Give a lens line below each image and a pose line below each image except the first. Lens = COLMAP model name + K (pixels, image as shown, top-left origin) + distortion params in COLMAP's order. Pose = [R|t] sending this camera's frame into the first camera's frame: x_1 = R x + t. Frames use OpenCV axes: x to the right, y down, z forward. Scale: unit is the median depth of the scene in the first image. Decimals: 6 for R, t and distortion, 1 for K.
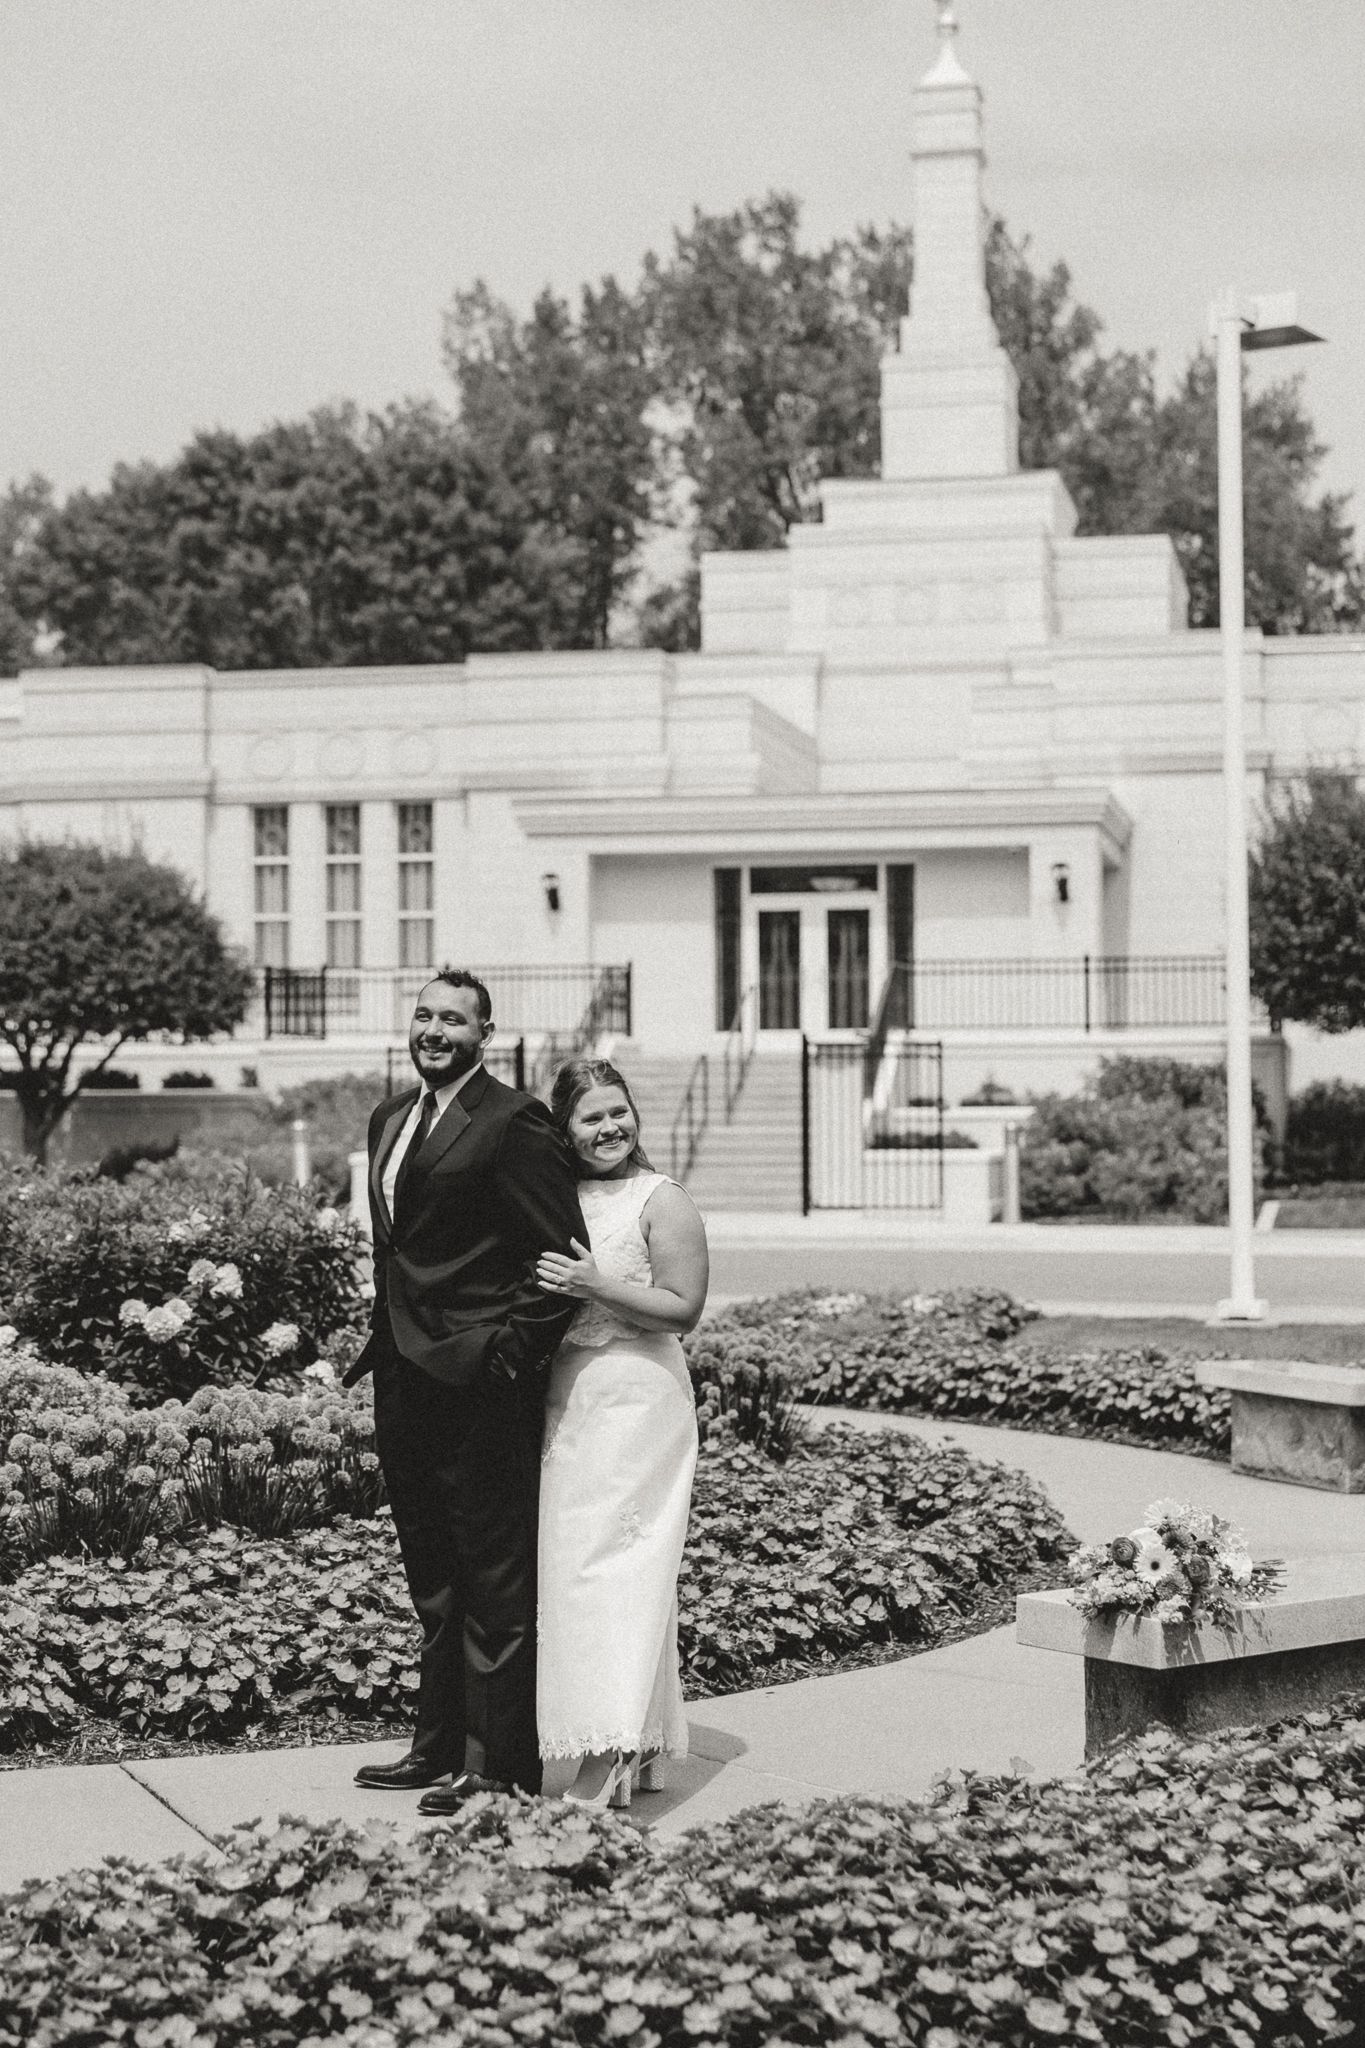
lens RADIAL K [[3535.1, 0, 696.7], [0, 3535.1, 1027.3], [0, 0, 1]] dist [0.033791, 0.000000]
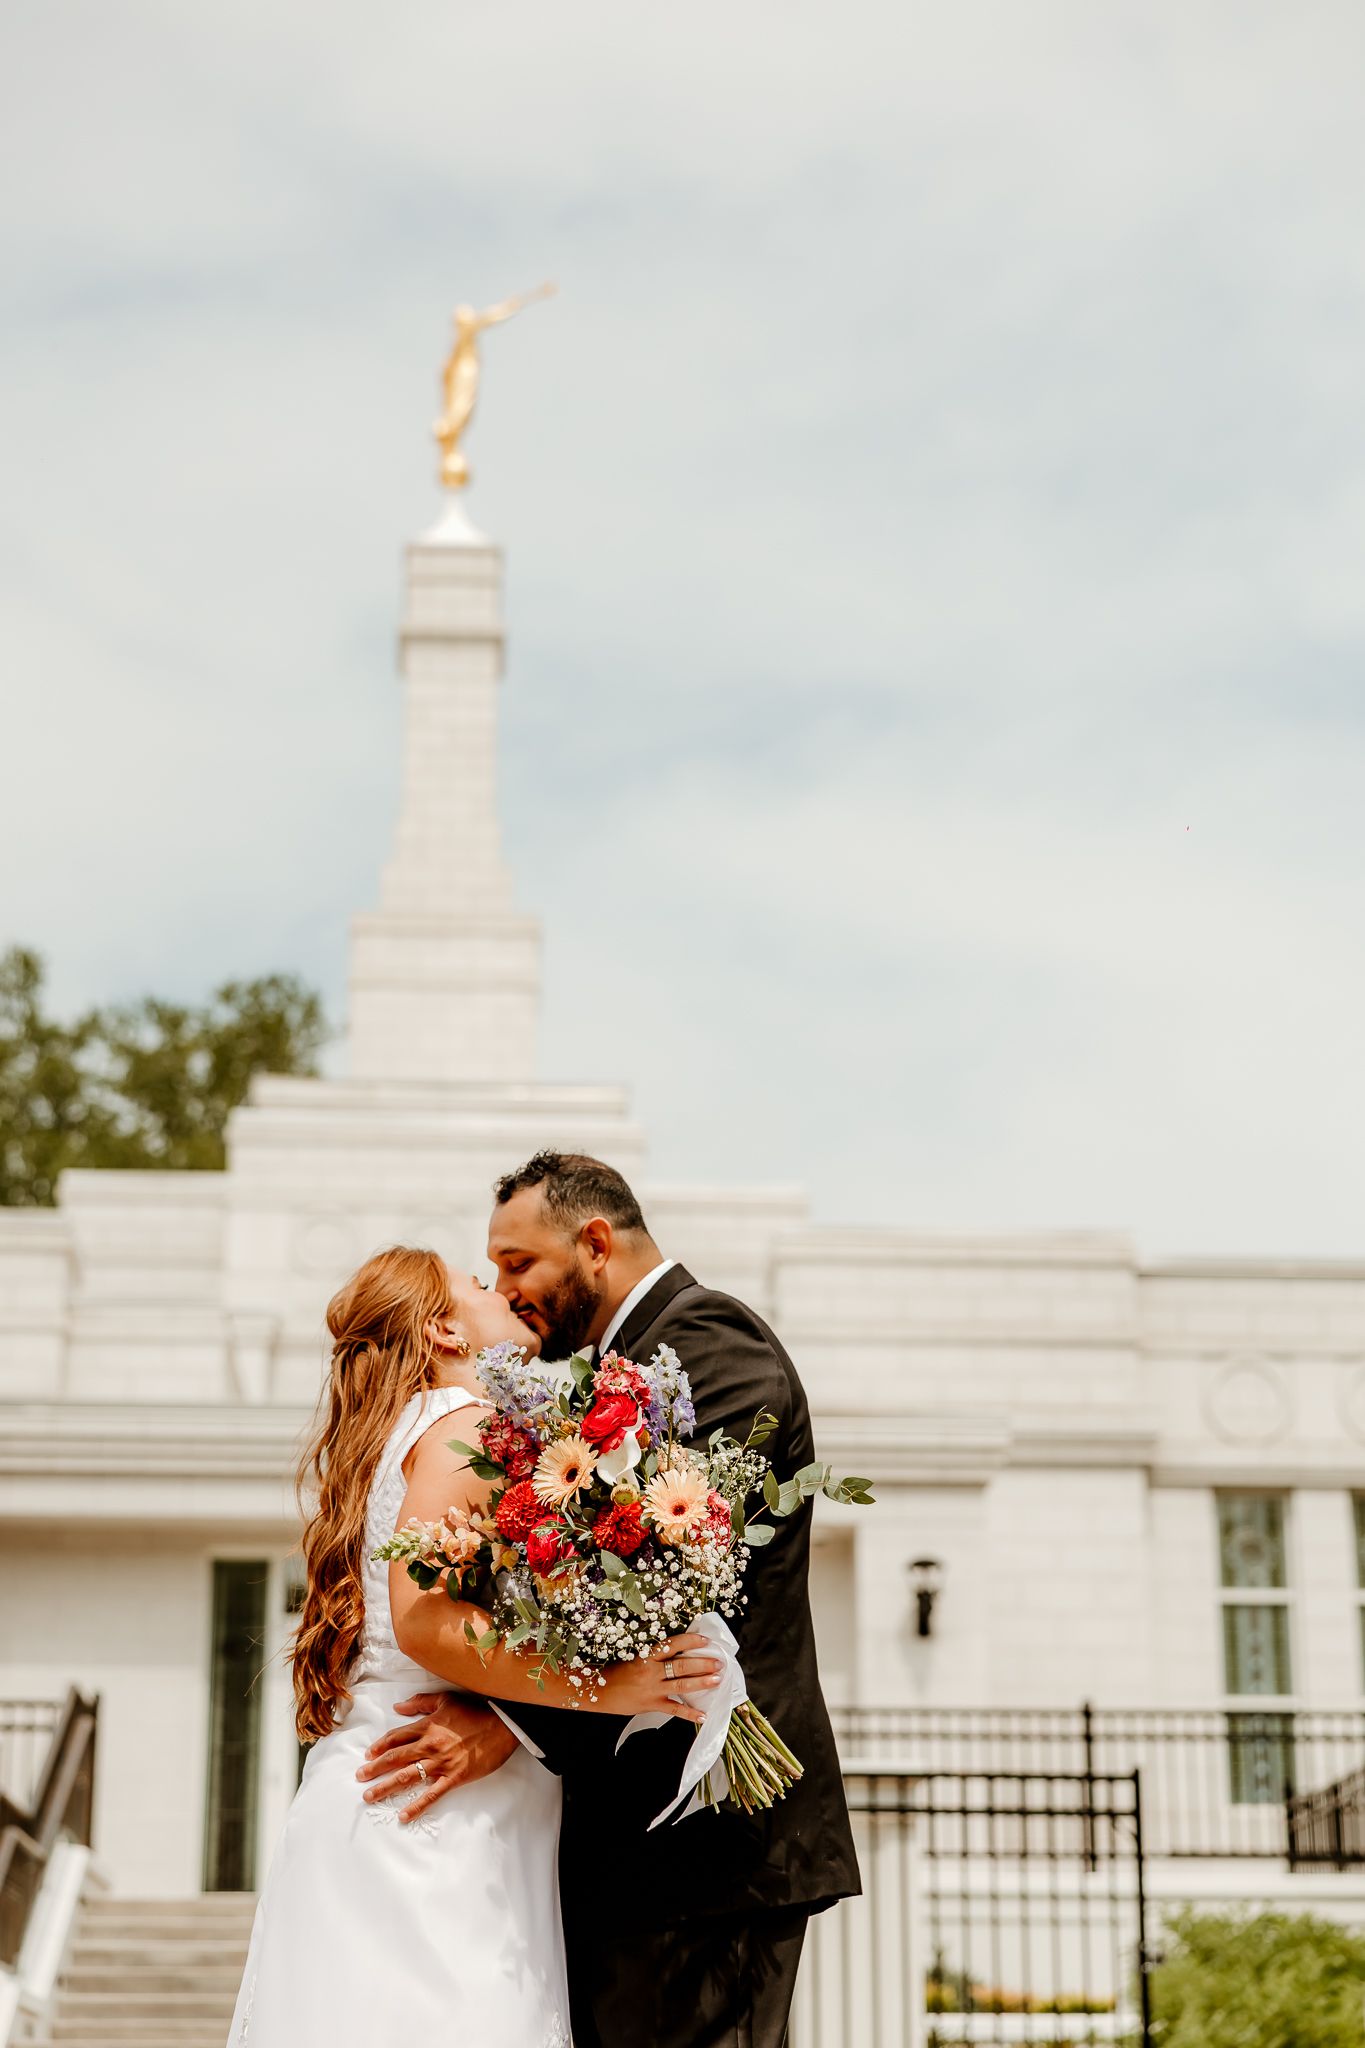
lens RADIAL K [[3613.0, 0, 673.3], [0, 3613.0, 1018.4], [0, 0, 1]] dist [0.156997, 0.000000]
pose [[0.967267, 0.084613, 0.239237, -0.055592], [-0.010692, 0.955524, -0.294718, 0.029302], [-0.253534, 0.282514, 0.925152, 0.433483]]
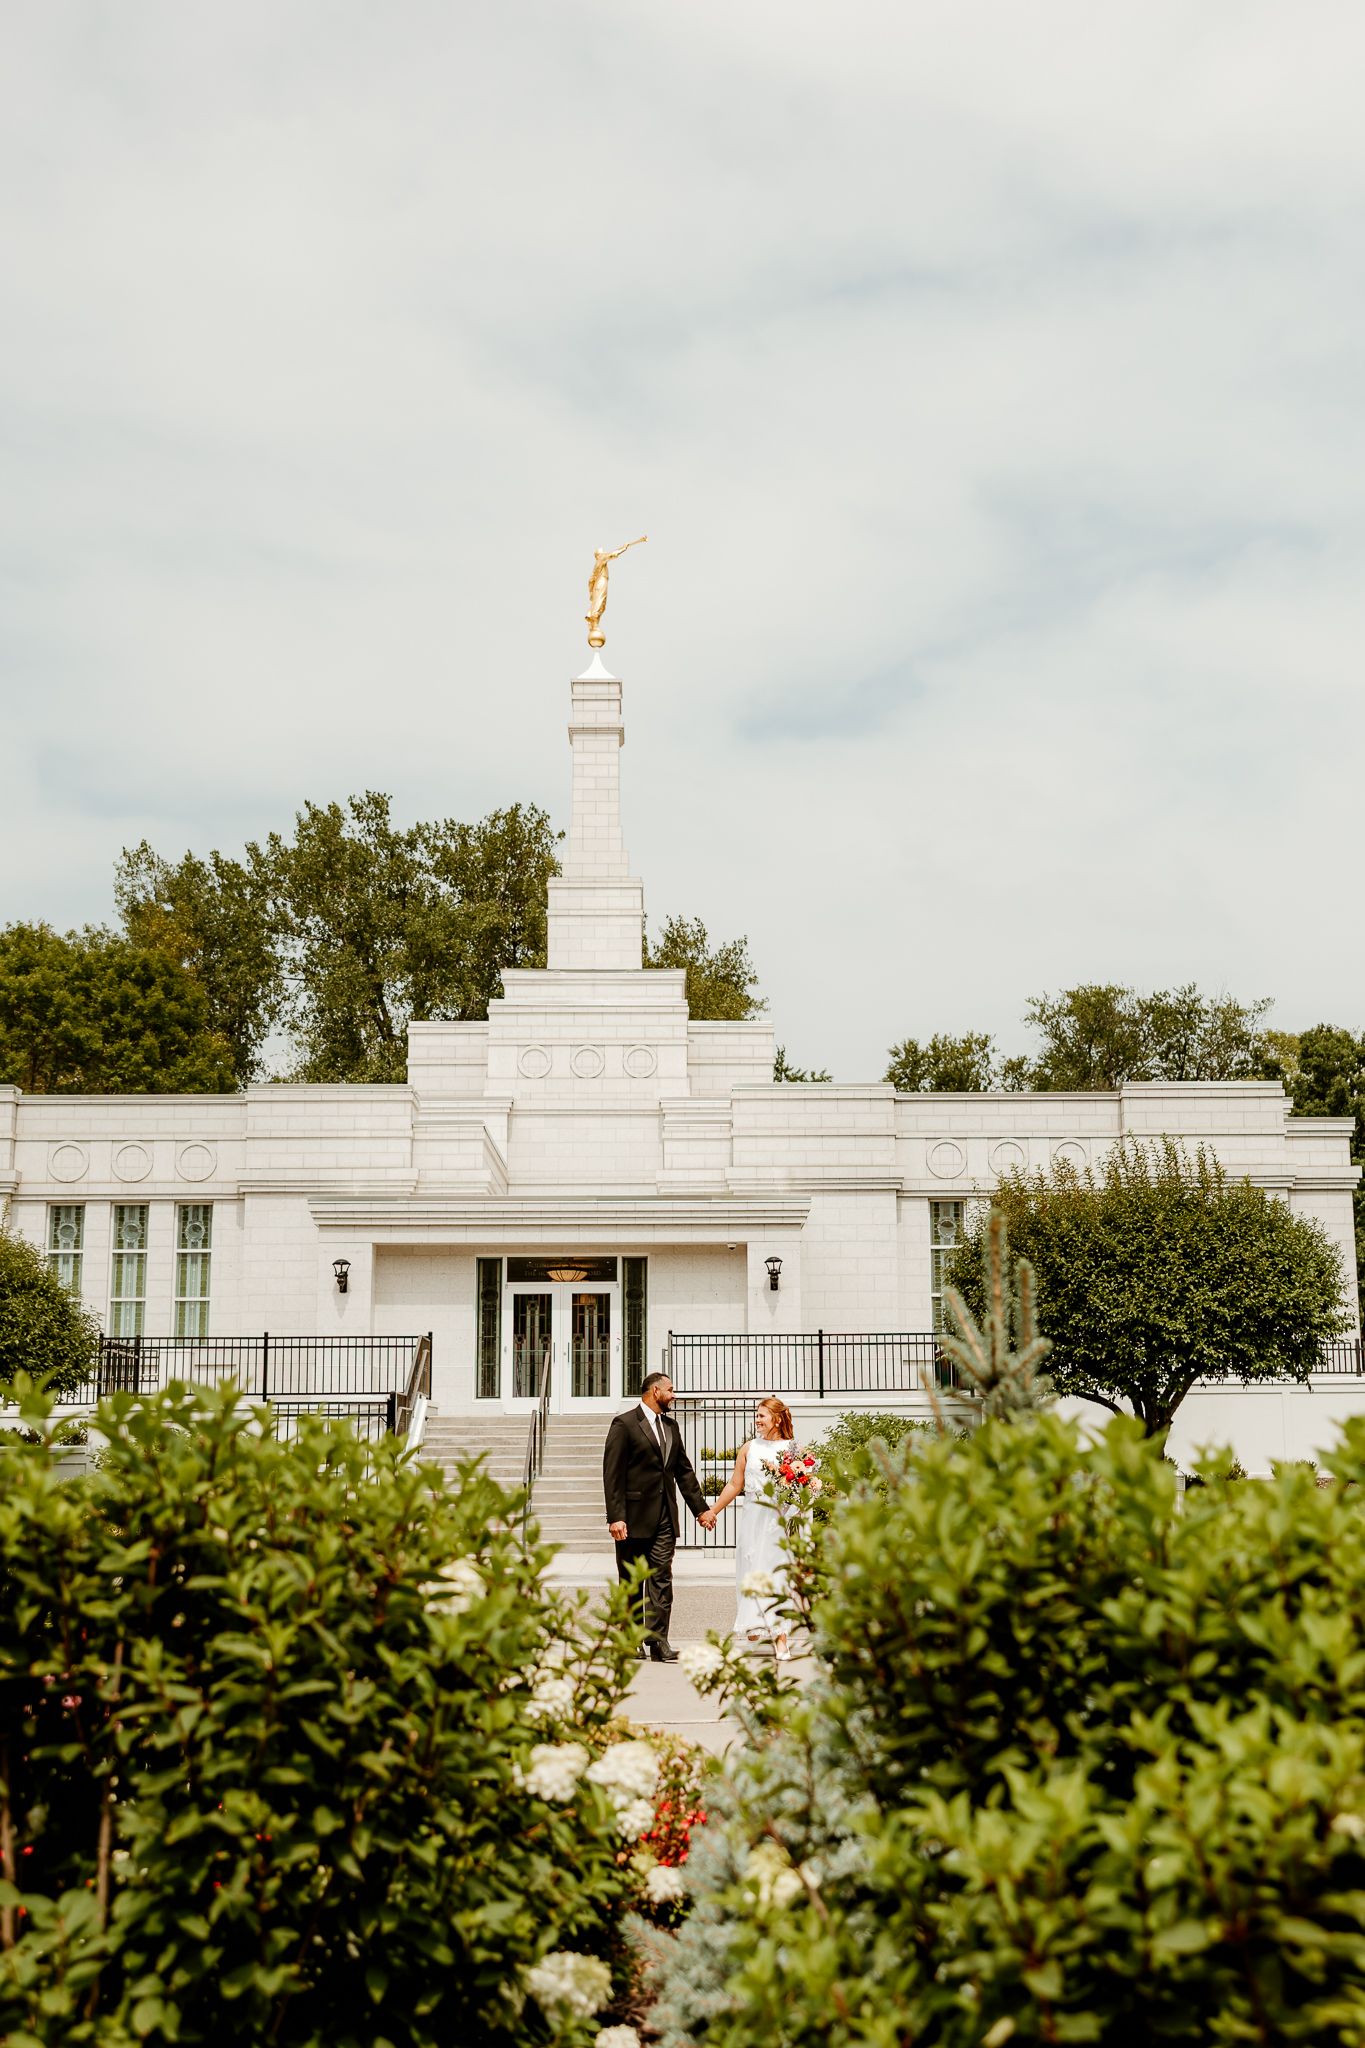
lens RADIAL K [[2437.8, 0, 757.8], [0, 2437.8, 981.6], [0, 0, 1]] dist [-0.025396, 0.000000]
pose [[0.973268, 0.044280, 0.225362, -0.082894], [-0.003289, 0.983825, -0.179100, 0.008930], [-0.229647, 0.173571, 0.957672, 0.156042]]
